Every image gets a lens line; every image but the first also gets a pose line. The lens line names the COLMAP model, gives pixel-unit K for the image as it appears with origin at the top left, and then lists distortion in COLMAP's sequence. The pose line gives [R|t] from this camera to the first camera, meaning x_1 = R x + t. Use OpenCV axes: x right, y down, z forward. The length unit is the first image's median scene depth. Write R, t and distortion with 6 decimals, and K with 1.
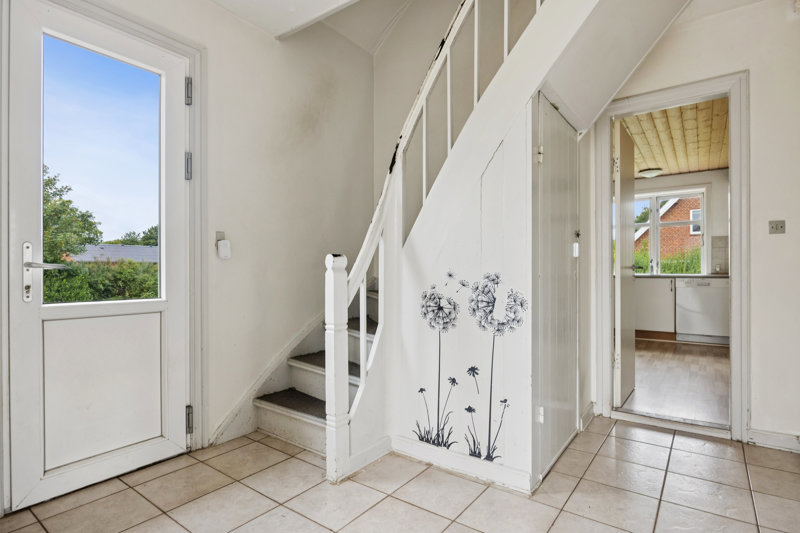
lens RADIAL K [[422.4, 0, 400.0], [0, 422.4, 266.5], [0, 0, 1]] dist [-0.004516, -0.000410]
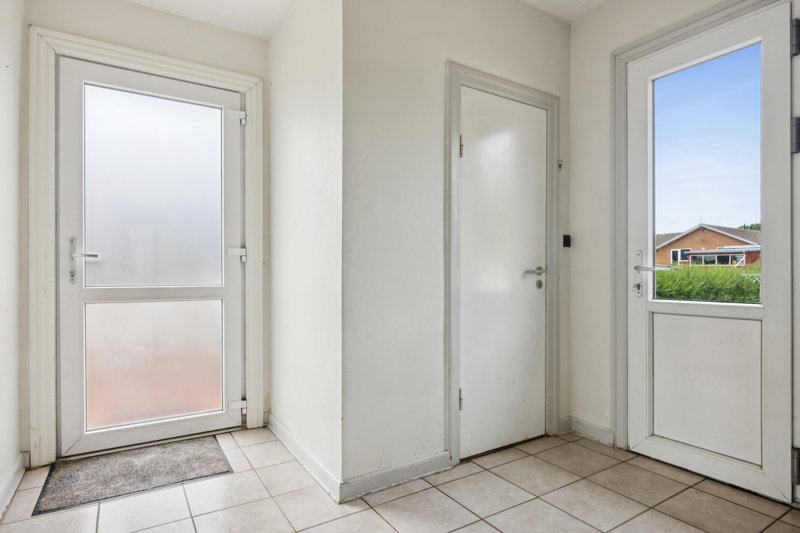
lens RADIAL K [[434.4, 0, 400.0], [0, 434.4, 266.5], [0, 0, 1]] dist [-0.003829, -0.001365]
pose [[-0.366720, -0.013093, -0.930239, 0.588877], [0.013309, 0.999725, -0.019317, 0.007205], [0.930236, -0.019464, -0.366445, 0.740921]]
